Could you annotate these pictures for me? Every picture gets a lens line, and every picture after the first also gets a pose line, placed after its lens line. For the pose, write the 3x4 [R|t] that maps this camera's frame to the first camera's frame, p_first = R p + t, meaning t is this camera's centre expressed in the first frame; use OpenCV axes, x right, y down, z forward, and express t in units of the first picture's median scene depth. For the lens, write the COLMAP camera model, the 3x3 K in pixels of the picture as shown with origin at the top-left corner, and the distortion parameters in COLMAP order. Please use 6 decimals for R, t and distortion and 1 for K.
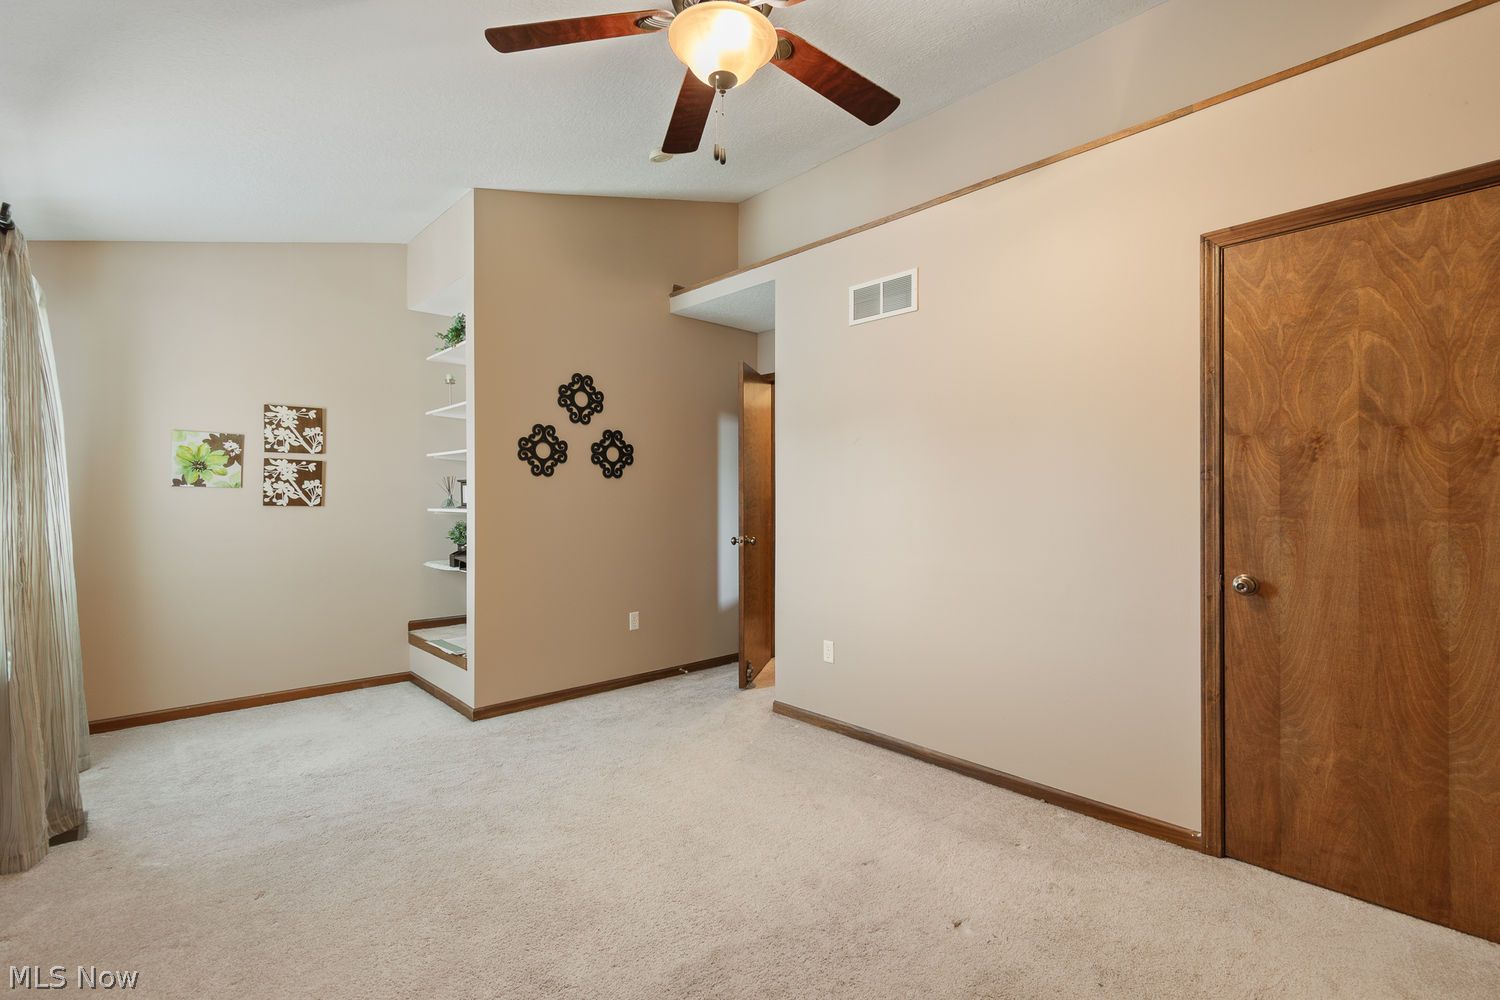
lens RADIAL K [[676.7, 0, 751.7], [0, 676.7, 498.7], [0, 0, 1]] dist [0.000672, -0.001624]
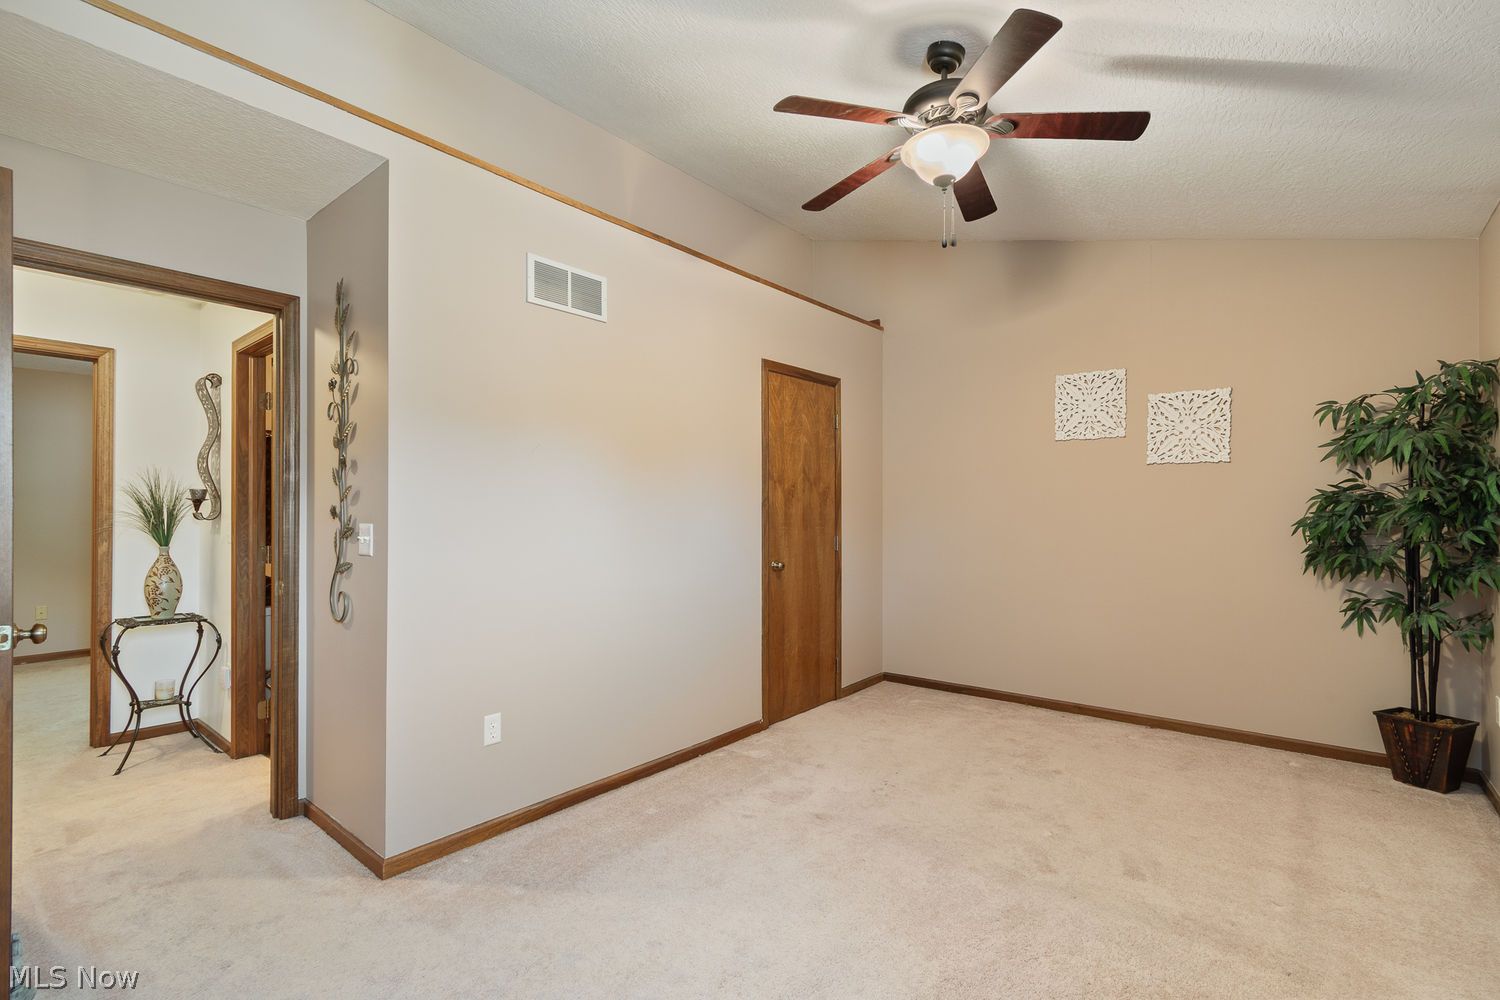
lens RADIAL K [[676.7, 0, 752.3], [0, 676.7, 507.0], [0, 0, 1]] dist [0.000672, -0.001624]
pose [[-0.118625, 0.009746, 0.992891, -1.081850], [0.004523, 0.999947, -0.009275, -0.009664], [-0.992929, 0.003390, -0.118663, 1.345946]]
